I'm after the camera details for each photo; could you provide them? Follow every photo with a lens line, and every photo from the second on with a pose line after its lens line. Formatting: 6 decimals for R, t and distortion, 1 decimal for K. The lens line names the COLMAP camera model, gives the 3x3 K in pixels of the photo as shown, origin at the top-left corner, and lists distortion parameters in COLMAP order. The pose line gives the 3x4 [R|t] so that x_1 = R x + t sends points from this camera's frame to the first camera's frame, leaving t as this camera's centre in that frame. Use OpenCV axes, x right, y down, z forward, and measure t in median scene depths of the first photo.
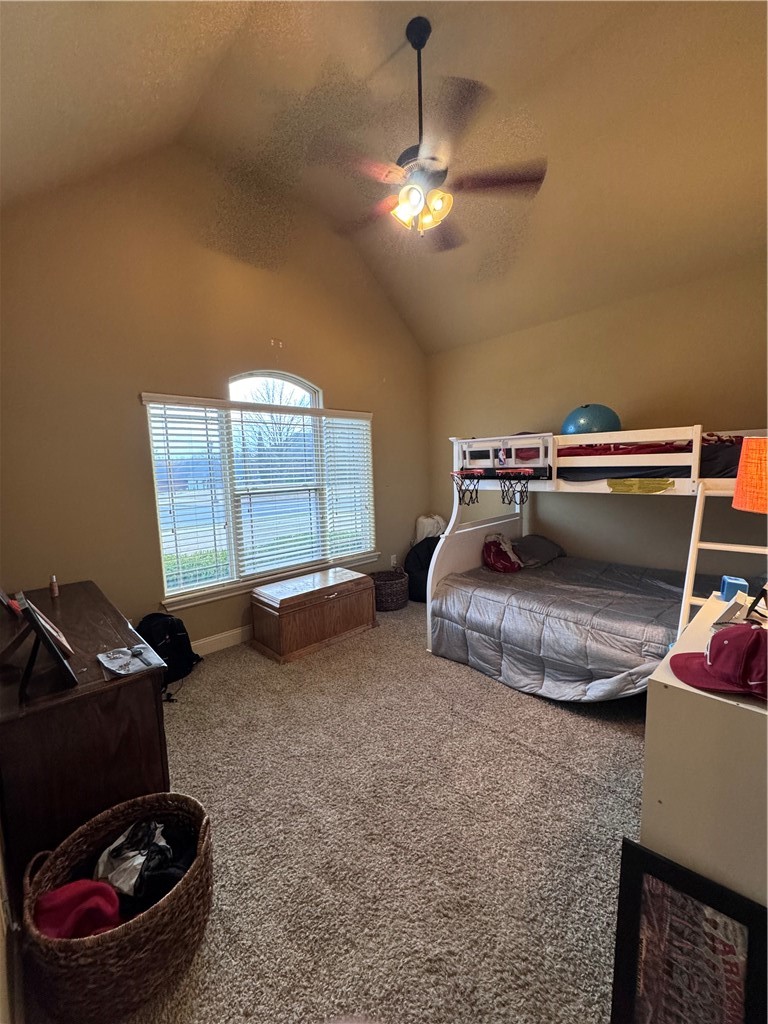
lens RADIAL K [[409.9, 0, 387.2], [0, 409.9, 512.3], [0, 0, 1]] dist [-0.002291, 0.000474]
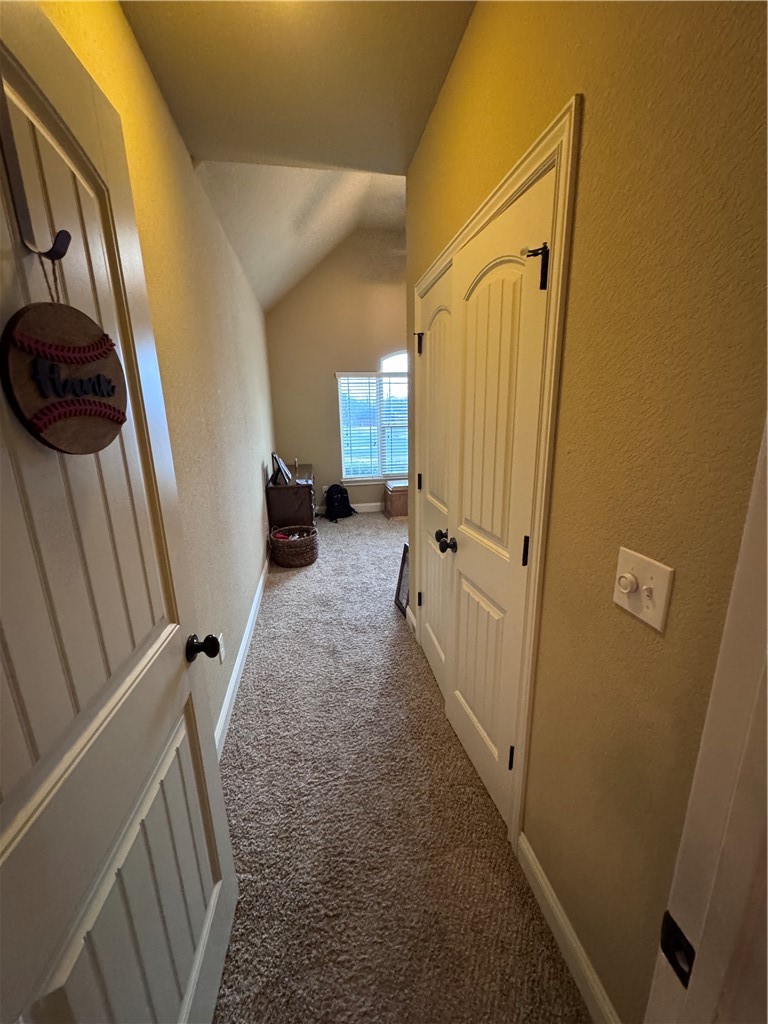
lens RADIAL K [[409.9, 0, 384.2], [0, 409.9, 513.7], [0, 0, 1]] dist [-0.002291, 0.000474]
pose [[0.831277, 0.143643, -0.536978, 0.689827], [-0.064481, 0.984431, 0.163517, 0.037713], [0.552106, -0.101303, 0.827597, -0.529003]]
